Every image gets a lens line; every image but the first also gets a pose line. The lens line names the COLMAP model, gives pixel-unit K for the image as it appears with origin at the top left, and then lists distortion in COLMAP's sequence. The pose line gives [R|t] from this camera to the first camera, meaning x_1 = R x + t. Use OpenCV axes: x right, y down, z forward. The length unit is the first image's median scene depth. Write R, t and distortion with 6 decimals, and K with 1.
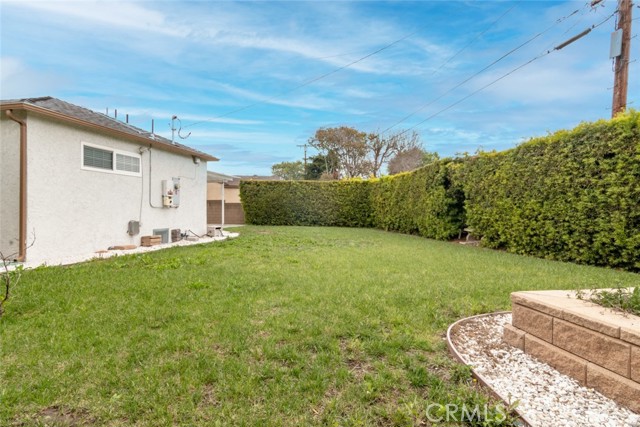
lens RADIAL K [[323.1, 0, 318.4], [0, 323.1, 211.6], [0, 0, 1]] dist [-0.003177, -0.000171]
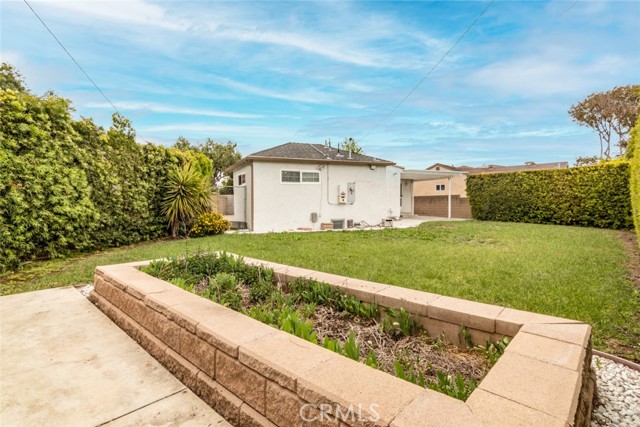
lens RADIAL K [[323.1, 0, 314.5], [0, 323.1, 214.3], [0, 0, 1]] dist [-0.003177, -0.000171]
pose [[0.561087, 0.022440, -0.827453, 0.421890], [0.001507, 0.999603, 0.028131, -0.005175], [0.827756, -0.017031, 0.560830, 0.060386]]
